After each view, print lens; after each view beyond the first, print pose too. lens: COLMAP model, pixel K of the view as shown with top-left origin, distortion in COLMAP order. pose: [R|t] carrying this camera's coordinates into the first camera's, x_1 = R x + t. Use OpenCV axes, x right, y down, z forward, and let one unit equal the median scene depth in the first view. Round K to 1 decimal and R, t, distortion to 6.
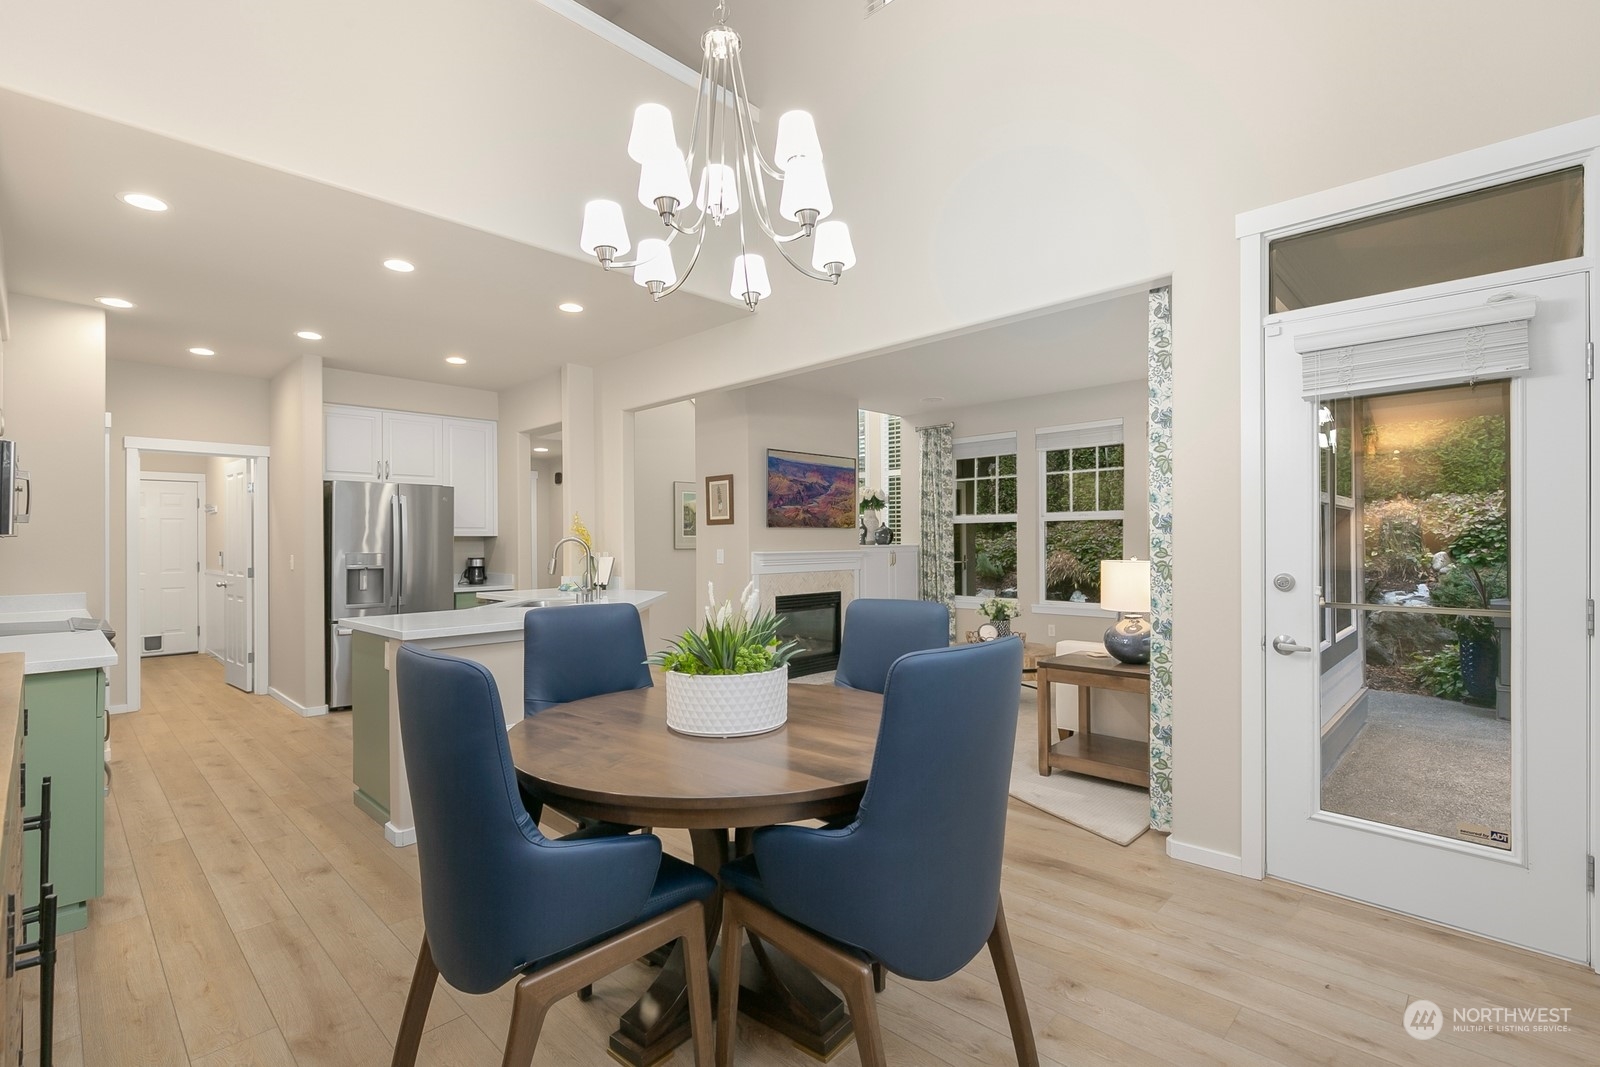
lens RADIAL K [[742.4, 0, 800.0], [0, 742.4, 533.5], [0, 0, 1]] dist [-0.000370, -0.000466]
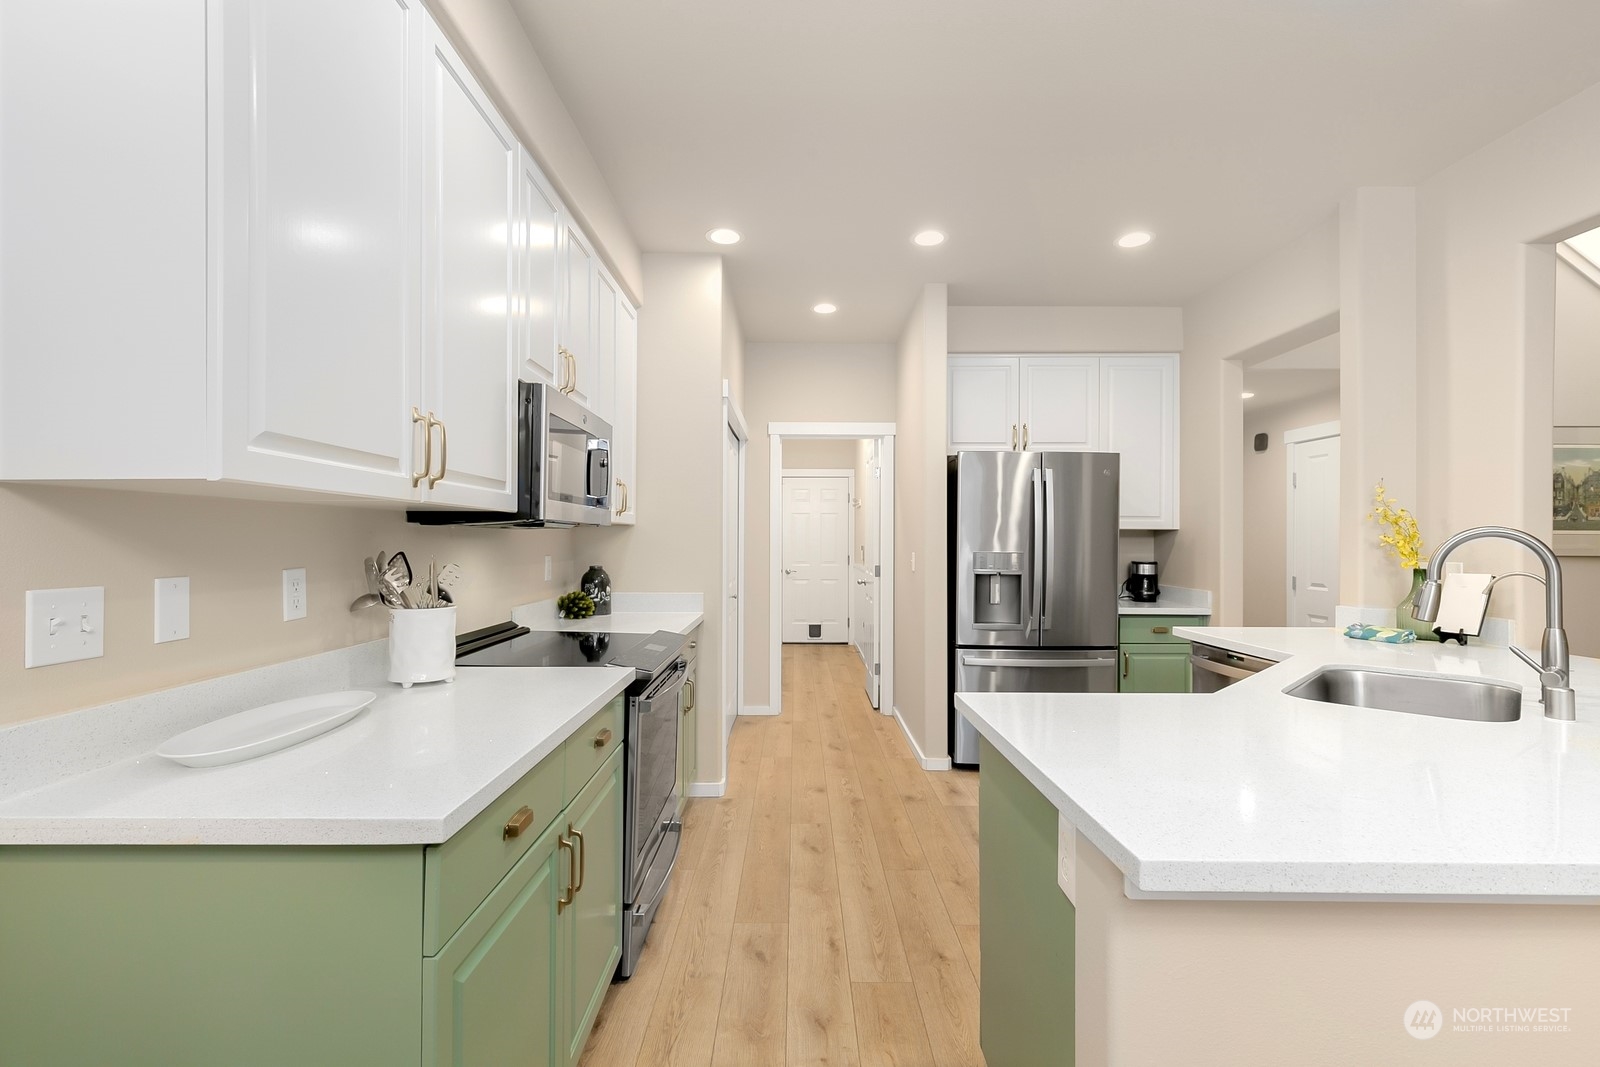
lens RADIAL K [[742.4, 0, 800.0], [0, 742.4, 533.5], [0, 0, 1]] dist [-0.000370, -0.000466]
pose [[0.709217, 0.005977, -0.704965, -0.207596], [-0.004108, 0.999982, 0.004346, 0.006136], [0.704978, -0.000186, 0.709229, 0.343892]]
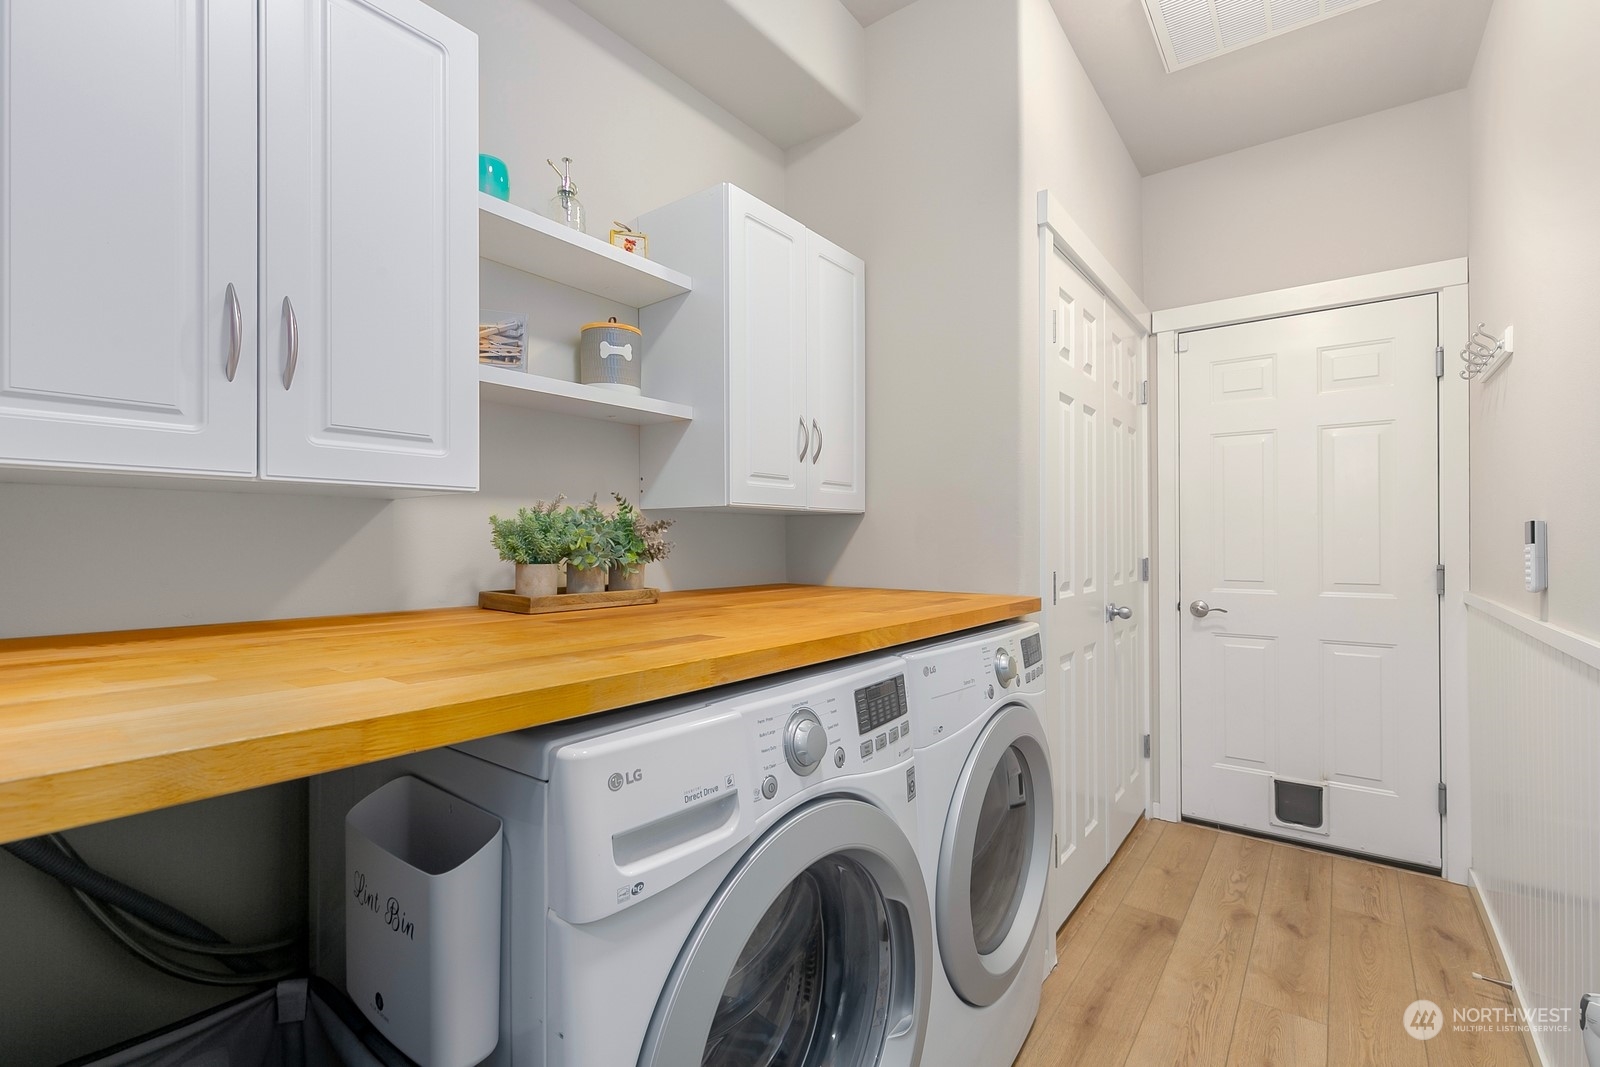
lens RADIAL K [[717.1, 0, 800.0], [0, 717.1, 533.5], [0, 0, 1]] dist [-0.000430, -0.000291]
pose [[0.117526, 0.006913, -0.993046, -0.857542], [0.006970, 0.999945, 0.007786, 0.033800], [0.993045, -0.007837, 0.117472, 1.095951]]
